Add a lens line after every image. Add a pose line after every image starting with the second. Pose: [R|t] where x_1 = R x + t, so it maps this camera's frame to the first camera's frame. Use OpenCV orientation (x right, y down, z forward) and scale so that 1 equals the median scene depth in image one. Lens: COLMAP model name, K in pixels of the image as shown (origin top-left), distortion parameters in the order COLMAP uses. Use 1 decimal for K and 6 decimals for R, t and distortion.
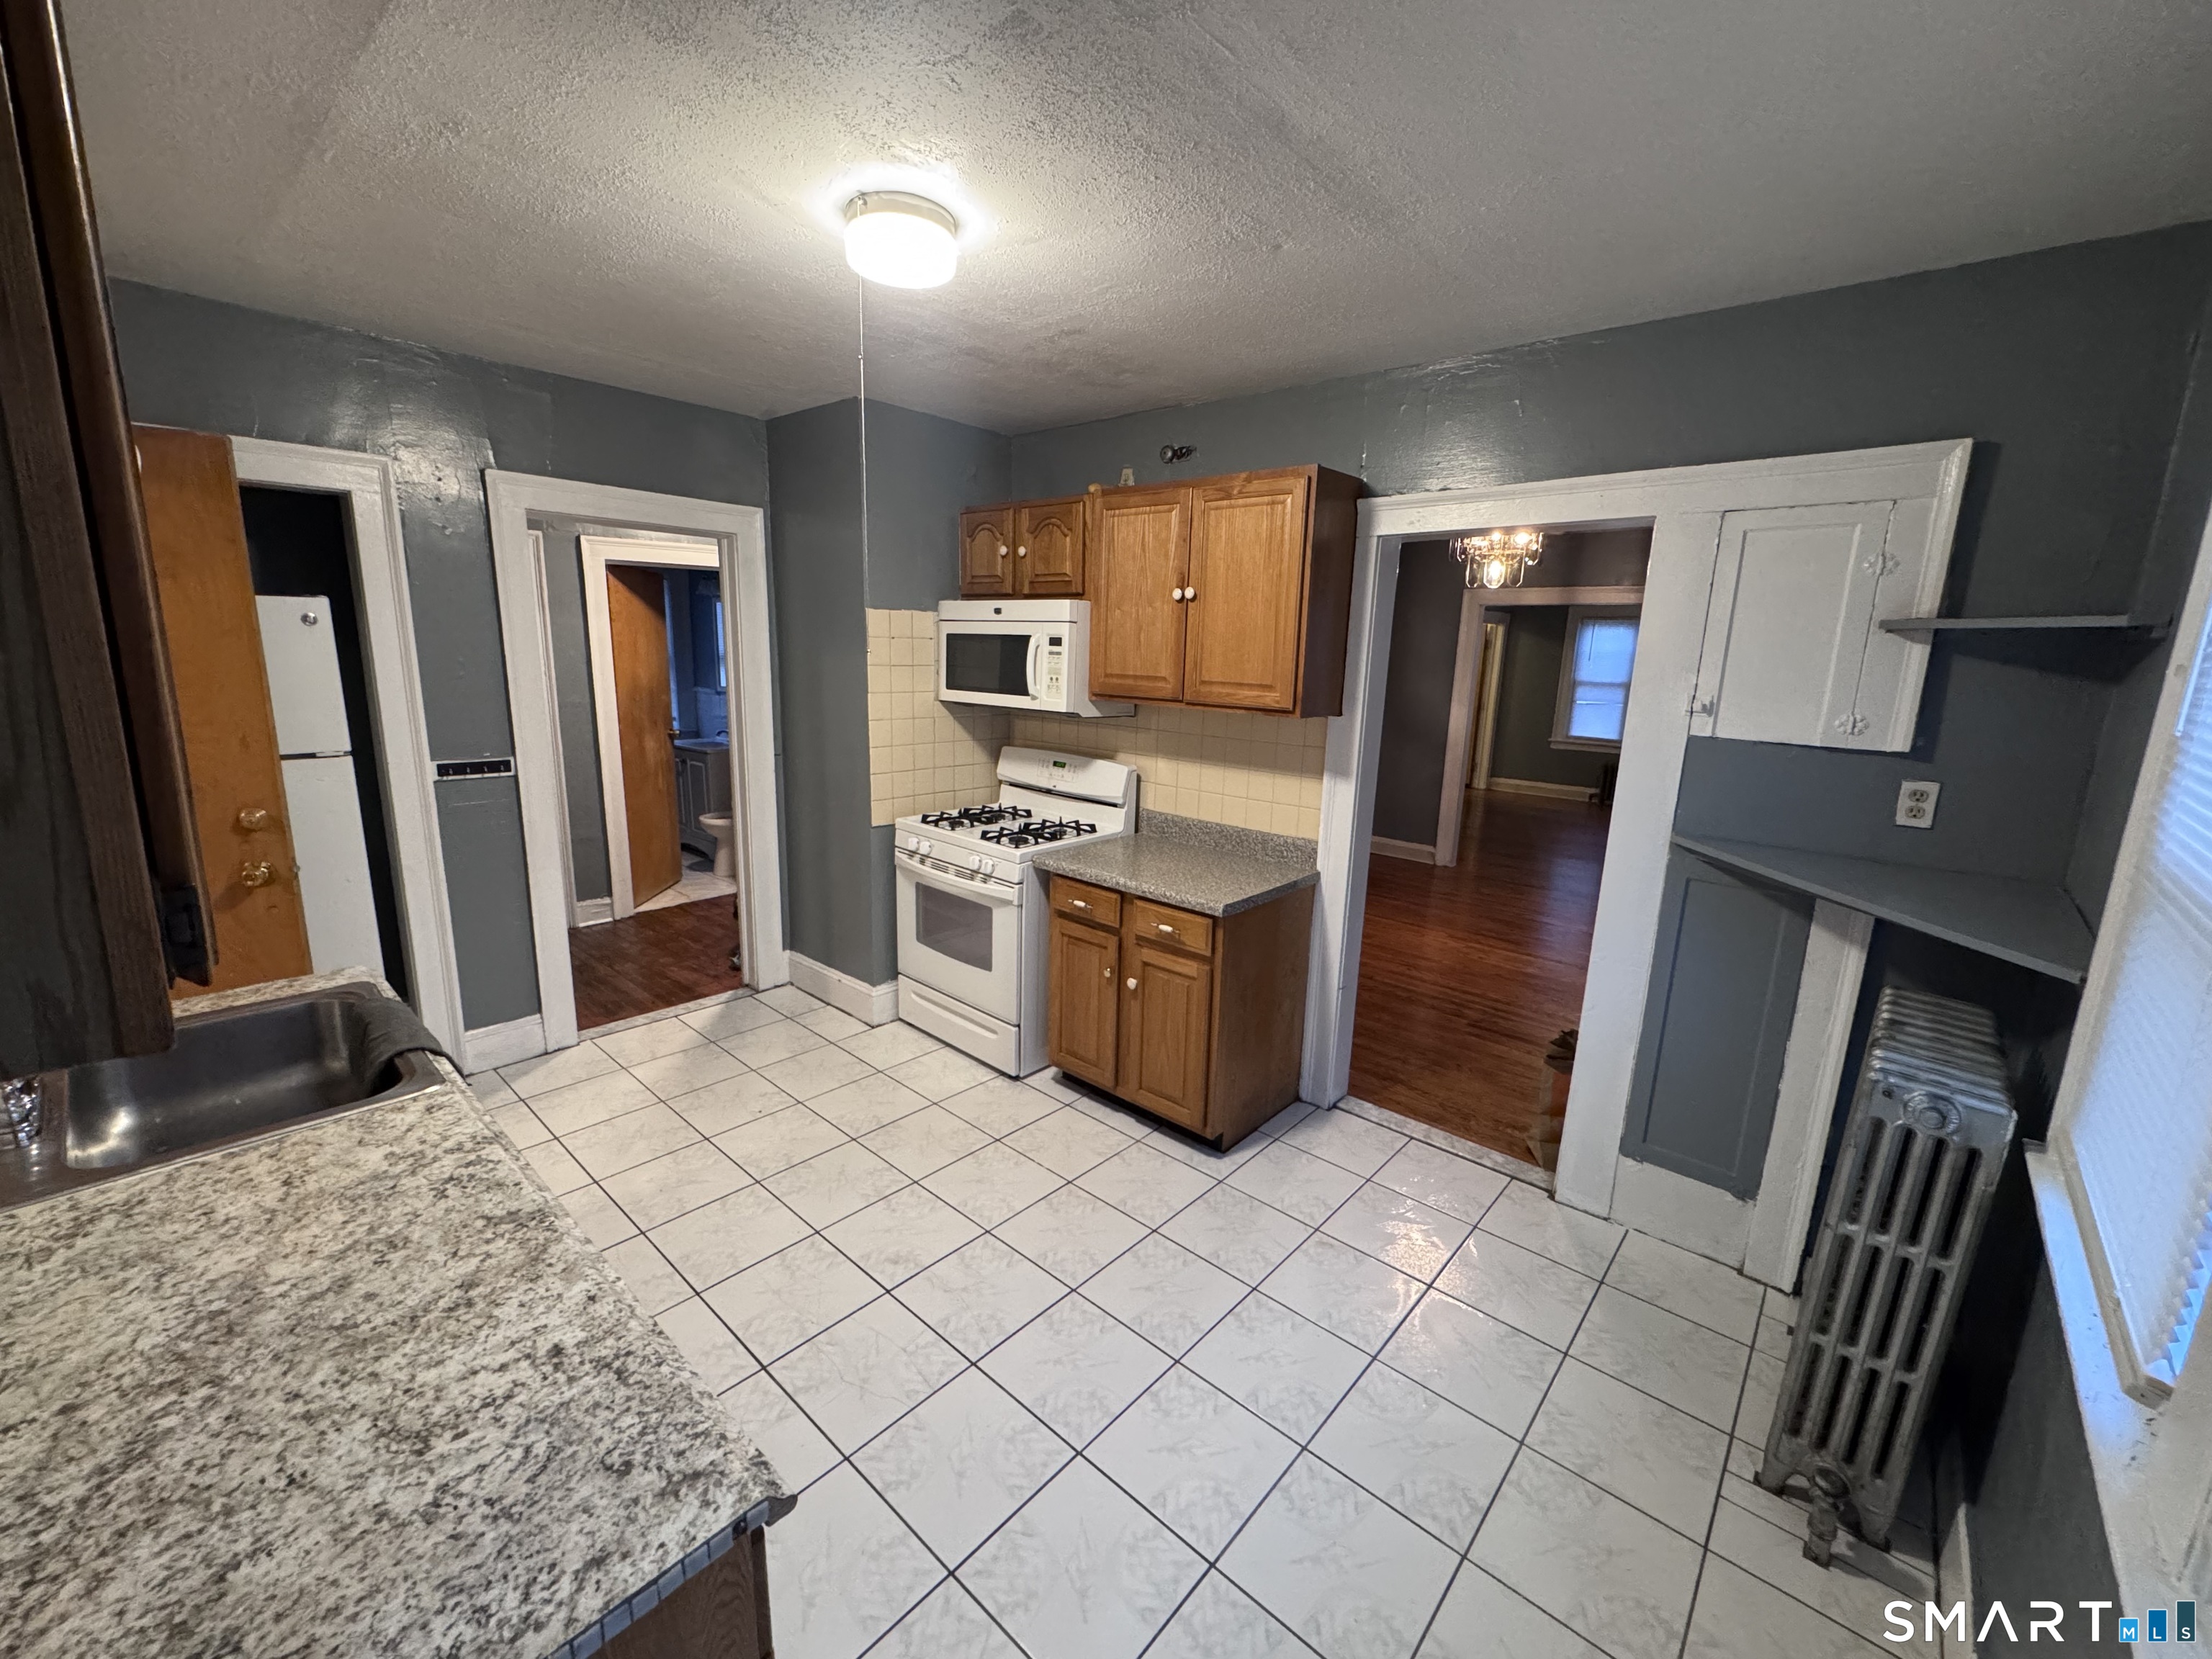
lens RADIAL K [[889.2, 0, 1109.0], [0, 889.2, 831.1], [0, 0, 1]] dist [-0.001883, -0.000429]
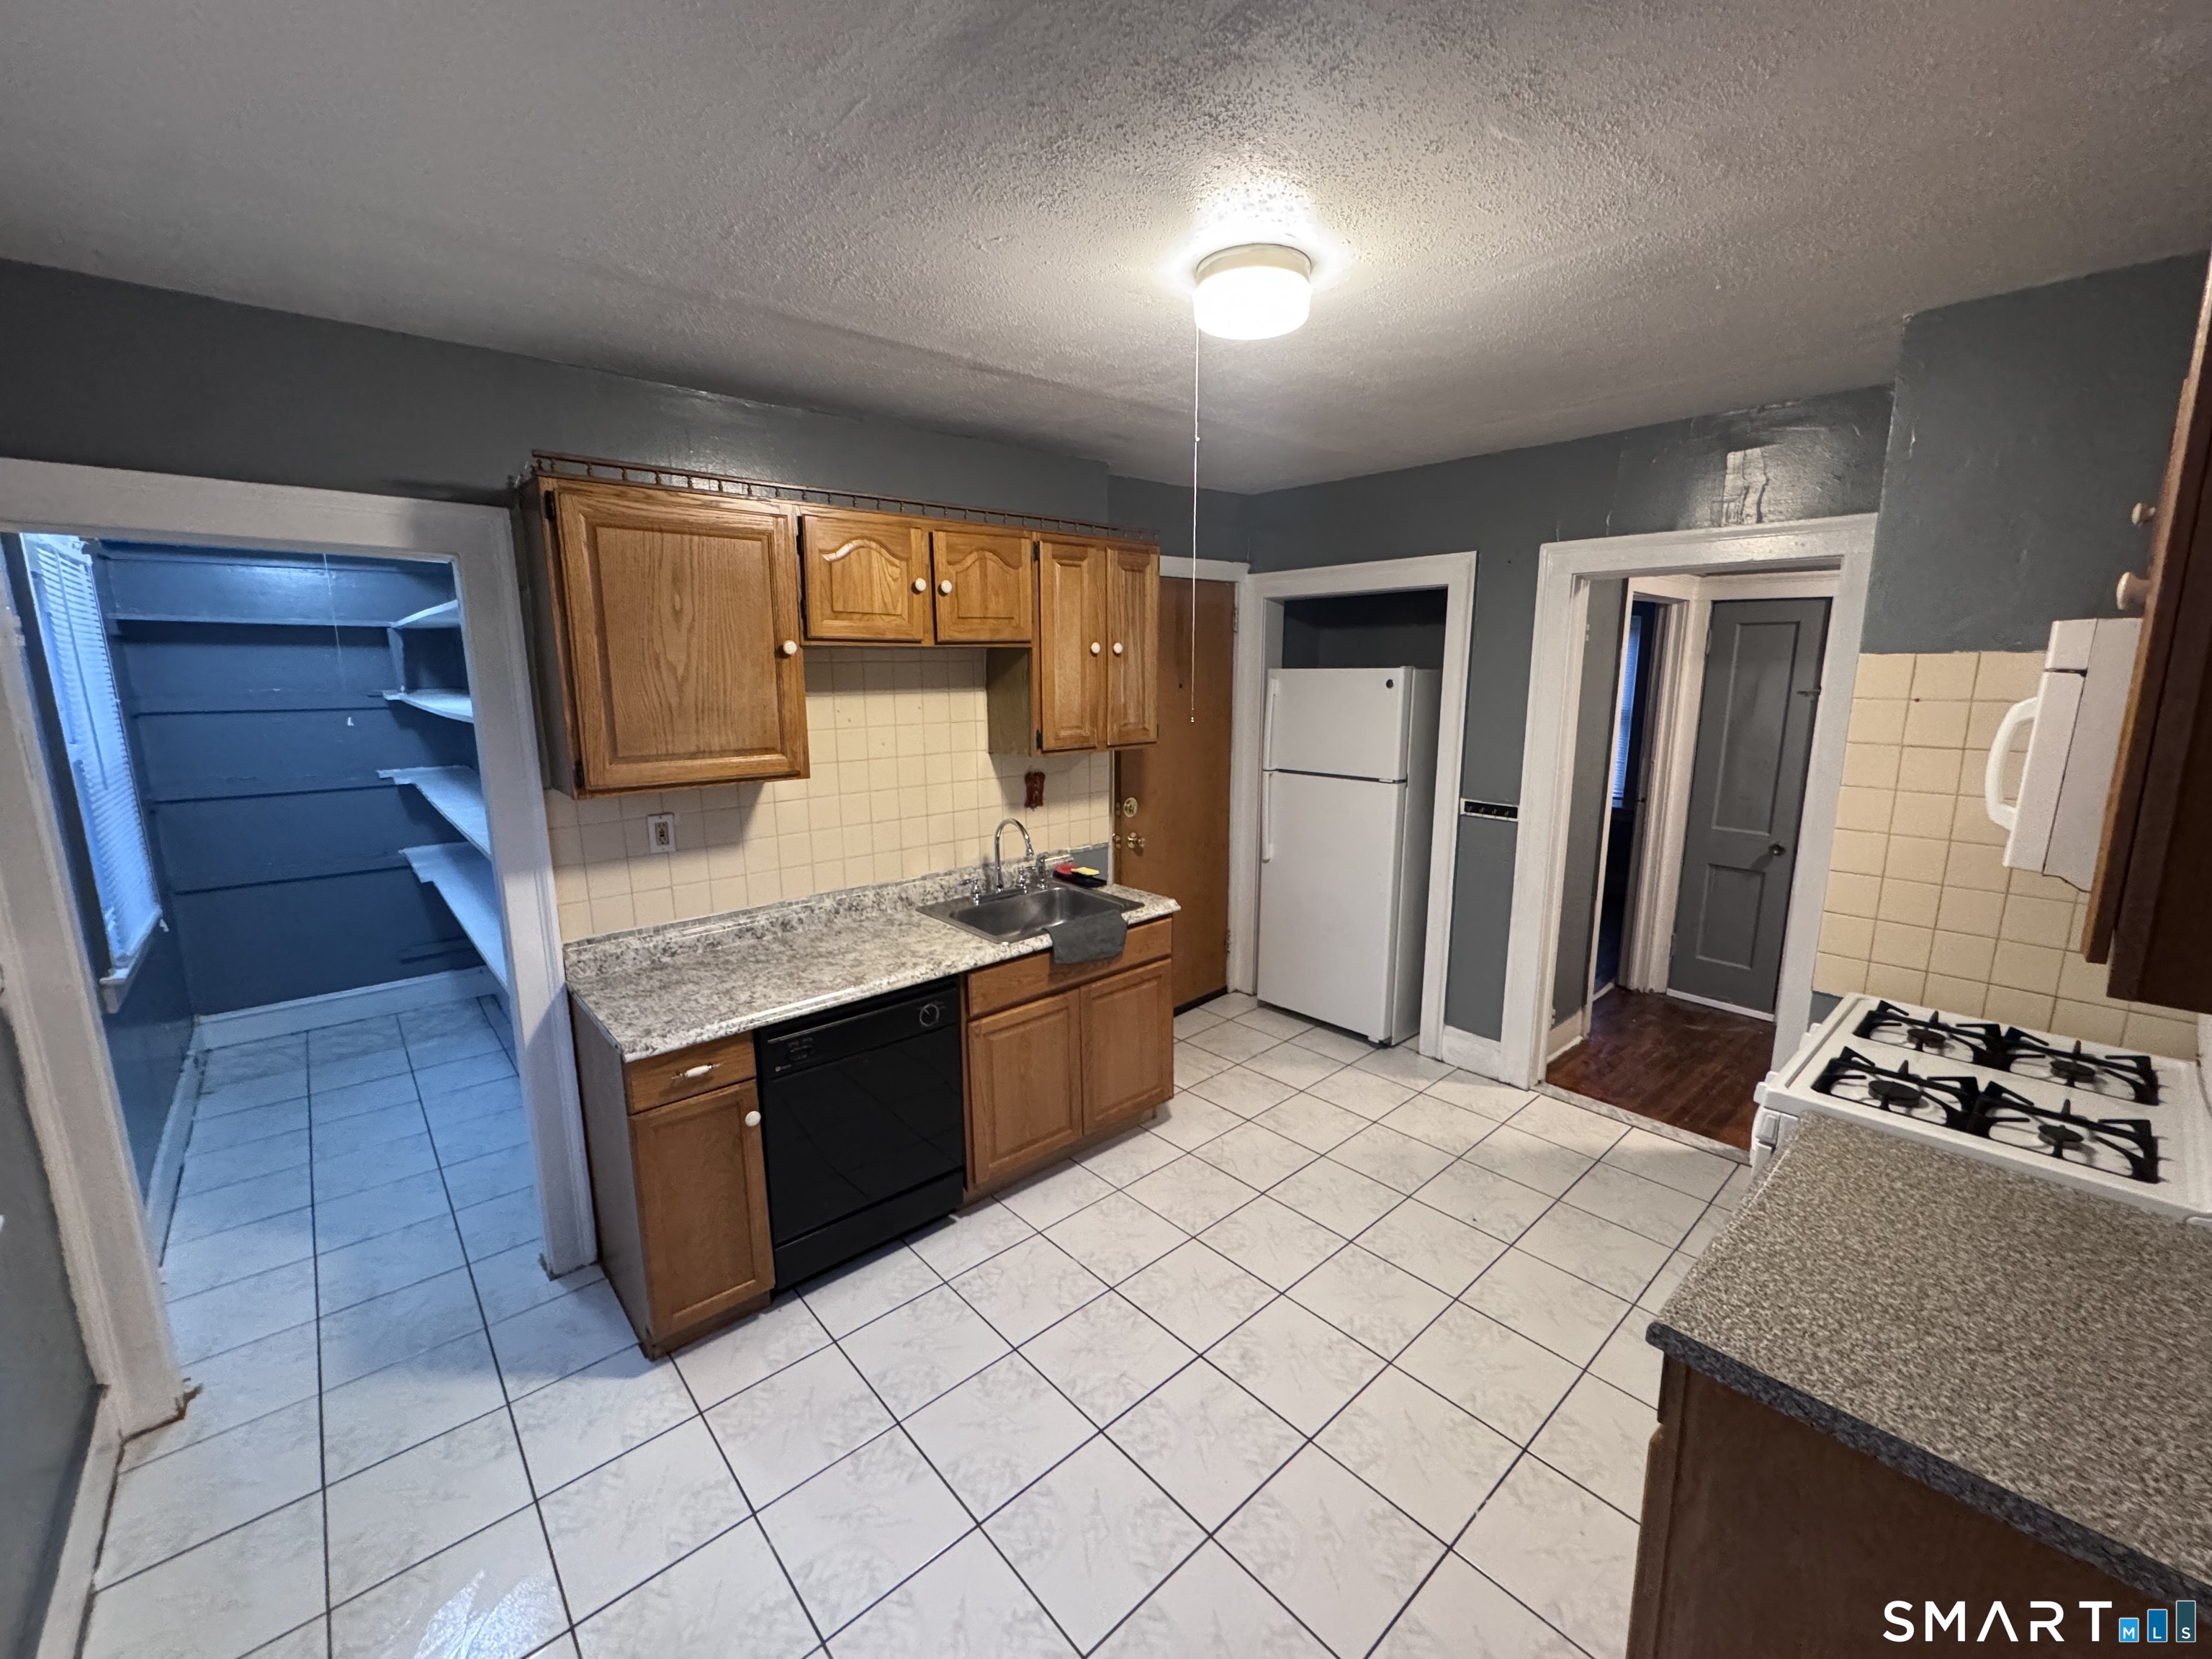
lens RADIAL K [[889.2, 0, 1099.4], [0, 889.2, 831.4], [0, 0, 1]] dist [-0.001883, -0.000429]
pose [[-0.120450, 0.154922, -0.980556, 1.169954], [-0.202806, 0.963076, 0.177072, -0.358642], [0.971783, 0.220191, -0.084583, 1.527919]]
